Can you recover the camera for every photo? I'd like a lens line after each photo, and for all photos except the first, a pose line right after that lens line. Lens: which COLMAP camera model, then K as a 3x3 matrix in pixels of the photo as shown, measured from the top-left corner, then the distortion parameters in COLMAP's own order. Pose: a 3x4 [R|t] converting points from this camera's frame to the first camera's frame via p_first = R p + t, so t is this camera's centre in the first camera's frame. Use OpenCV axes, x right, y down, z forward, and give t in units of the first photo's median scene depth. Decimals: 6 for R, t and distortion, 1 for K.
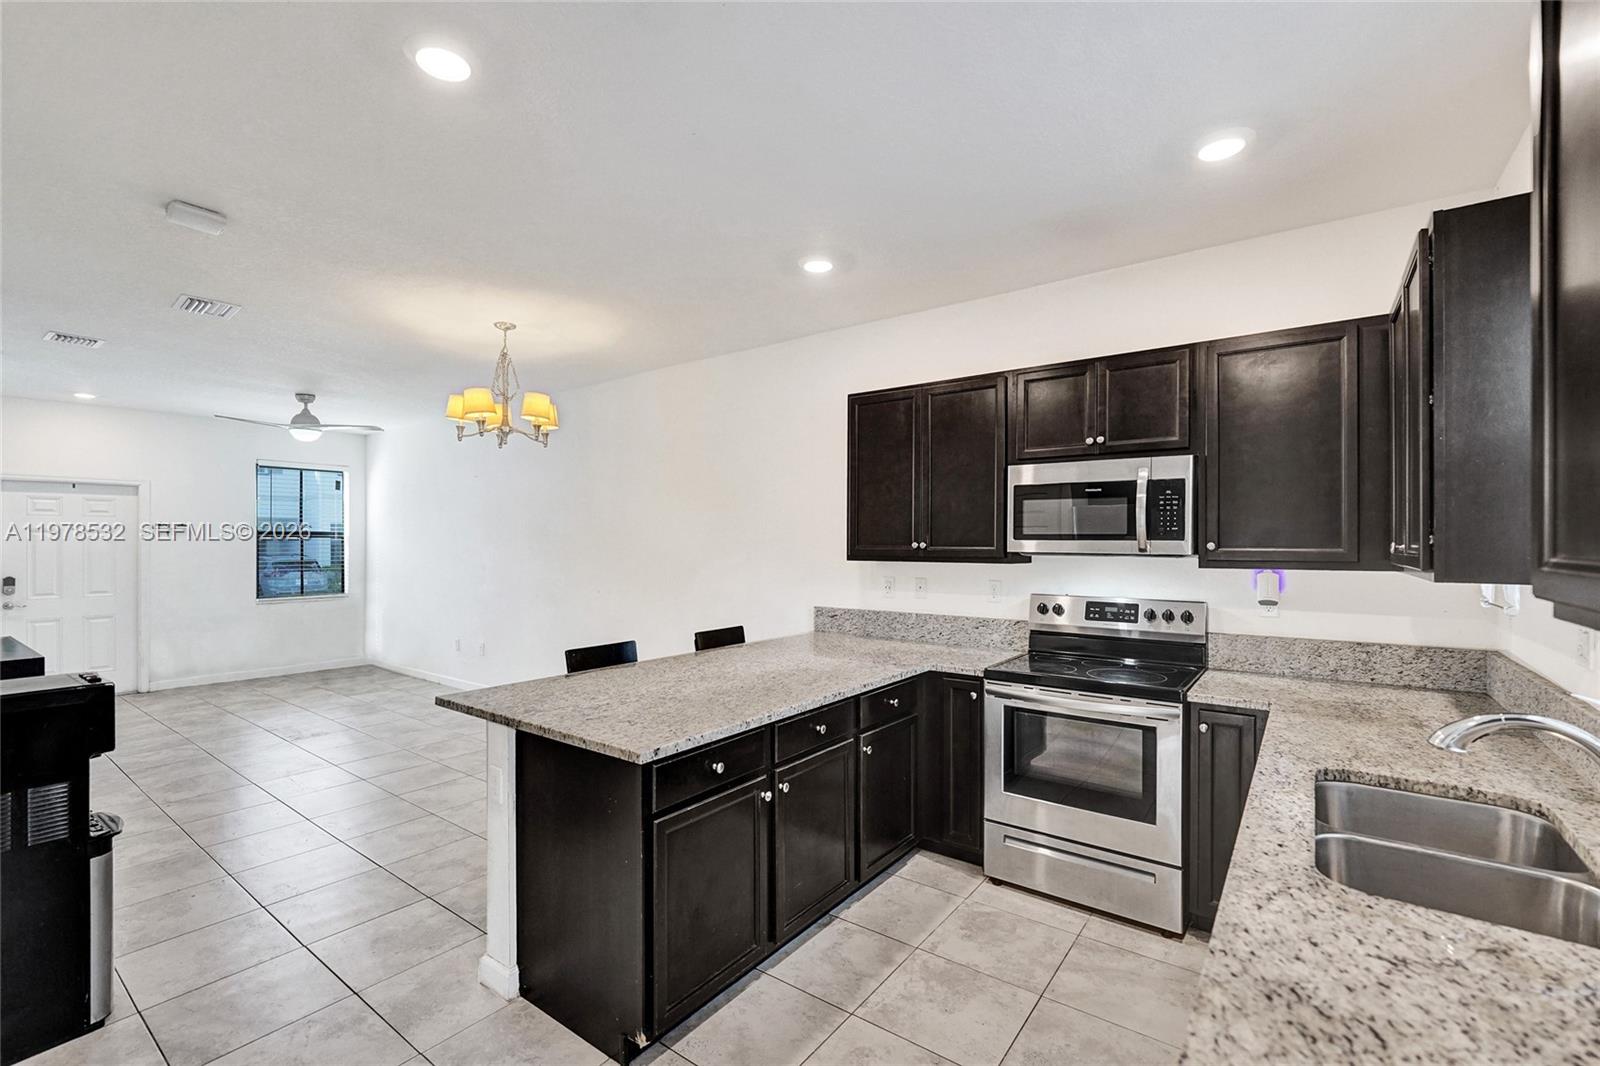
lens RADIAL K [[672.8, 0, 816.8], [0, 672.8, 537.9], [0, 0, 1]] dist [-0.004568, 0.000995]
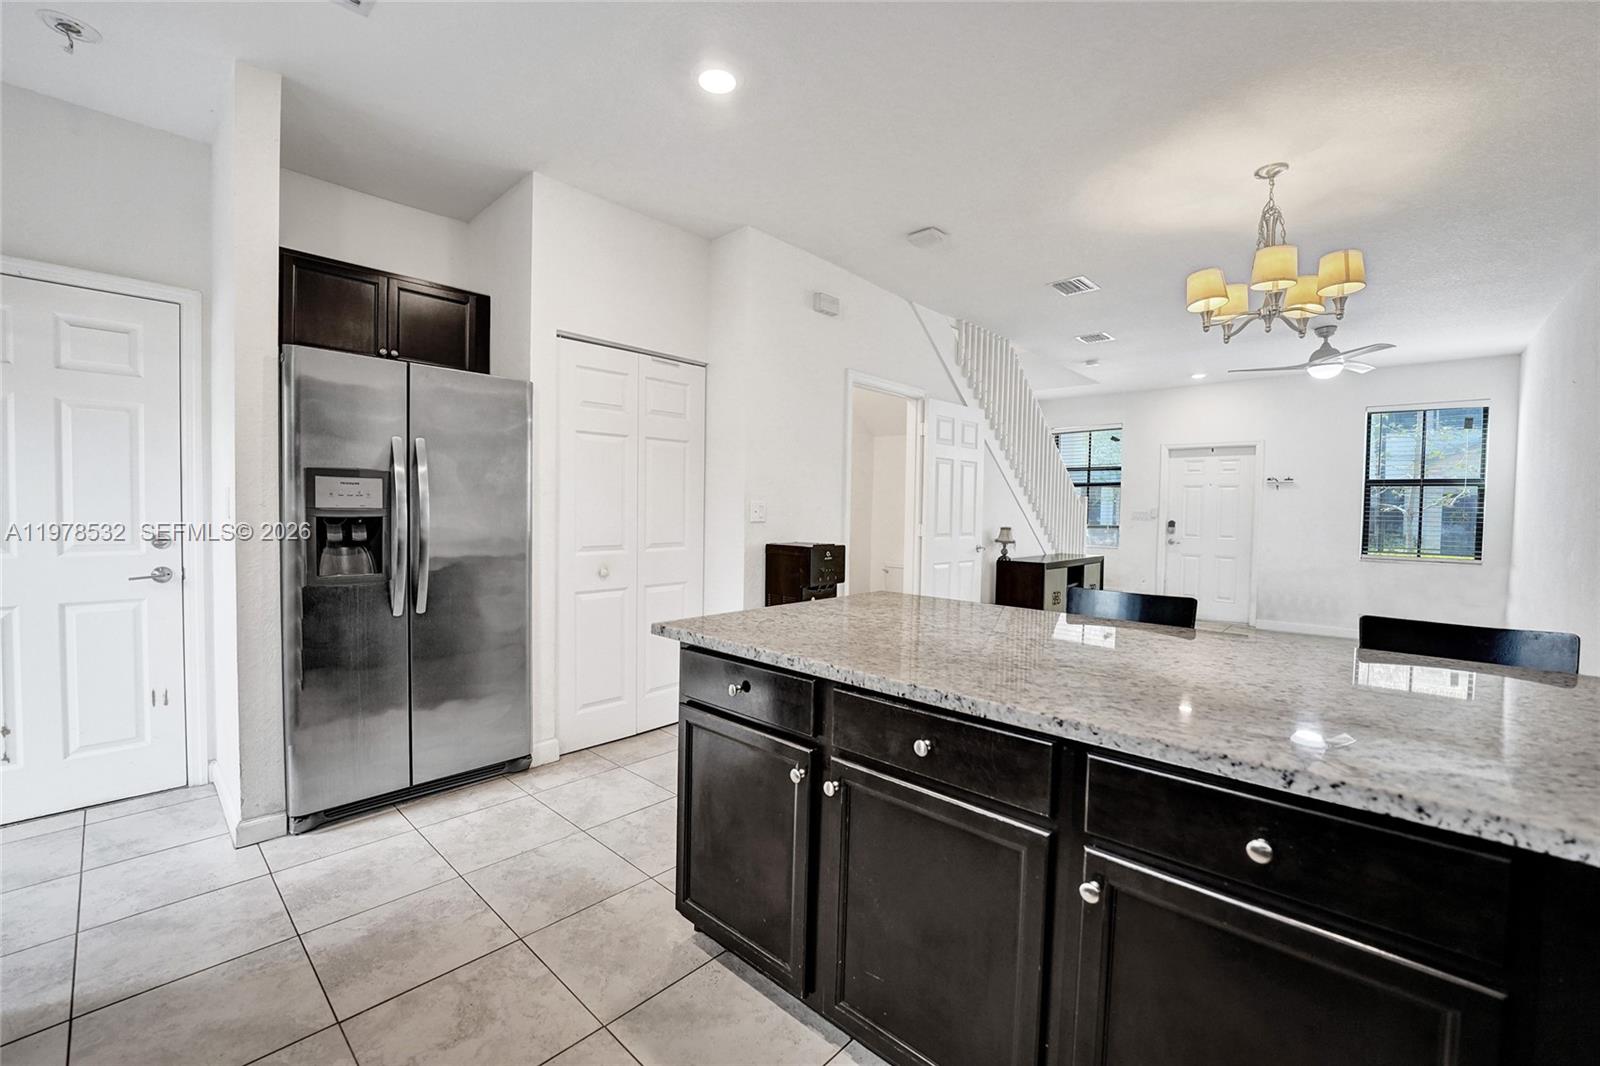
lens RADIAL K [[672.8, 0, 814.6], [0, 672.8, 530.2], [0, 0, 1]] dist [-0.004568, 0.000995]
pose [[-0.108994, 0.029203, -0.993613, 0.237603], [-0.008765, 0.999501, 0.030337, 0.042505], [0.994004, 0.012016, -0.108684, 0.424398]]
